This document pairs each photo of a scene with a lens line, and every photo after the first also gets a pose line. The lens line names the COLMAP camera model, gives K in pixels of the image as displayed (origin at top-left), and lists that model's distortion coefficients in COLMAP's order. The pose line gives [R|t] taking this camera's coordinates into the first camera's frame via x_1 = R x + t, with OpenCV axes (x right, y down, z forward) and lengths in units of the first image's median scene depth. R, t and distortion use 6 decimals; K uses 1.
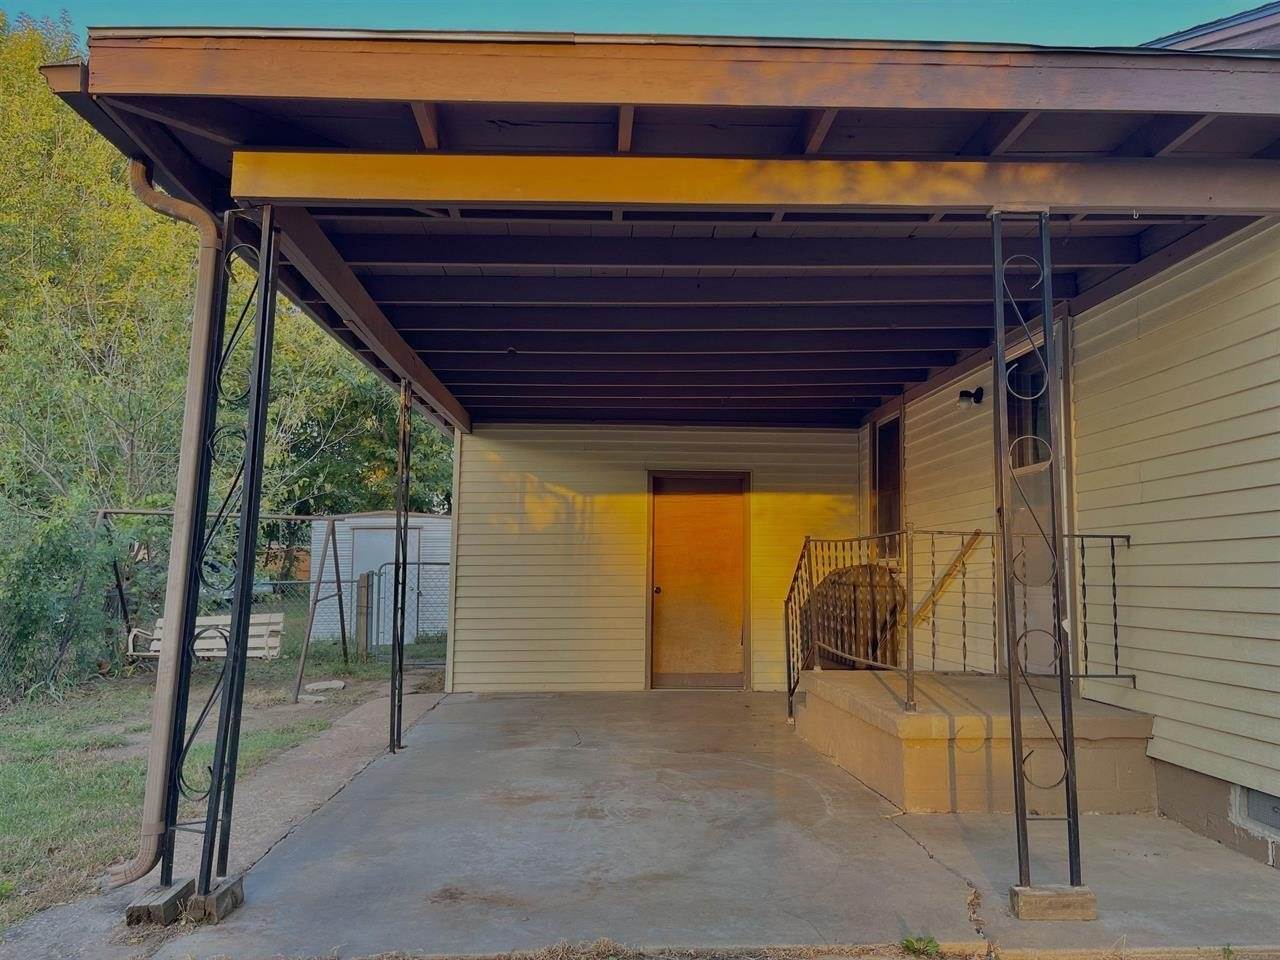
lens RADIAL K [[972.0, 0, 636.4], [0, 972.0, 478.1], [0, 0, 1]] dist [0.073614, -0.118631]
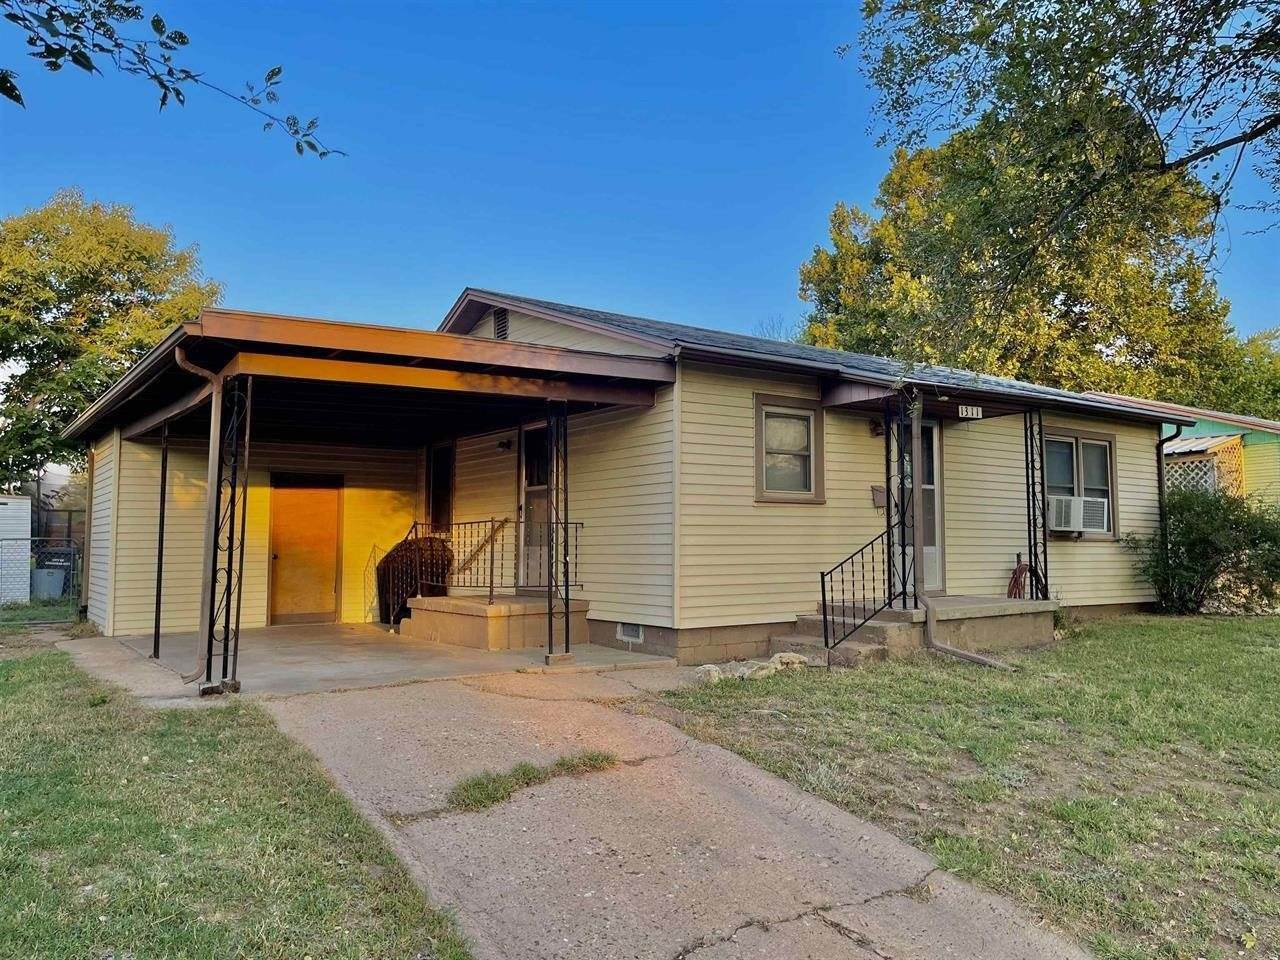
lens RADIAL K [[972.0, 0, 636.4], [0, 972.0, 478.1], [0, 0, 1]] dist [0.073614, -0.118631]
pose [[0.848042, 0.025984, 0.529292, -0.380423], [-0.040526, 0.999052, 0.015886, -0.055843], [-0.528377, -0.034922, 0.848291, -0.629100]]
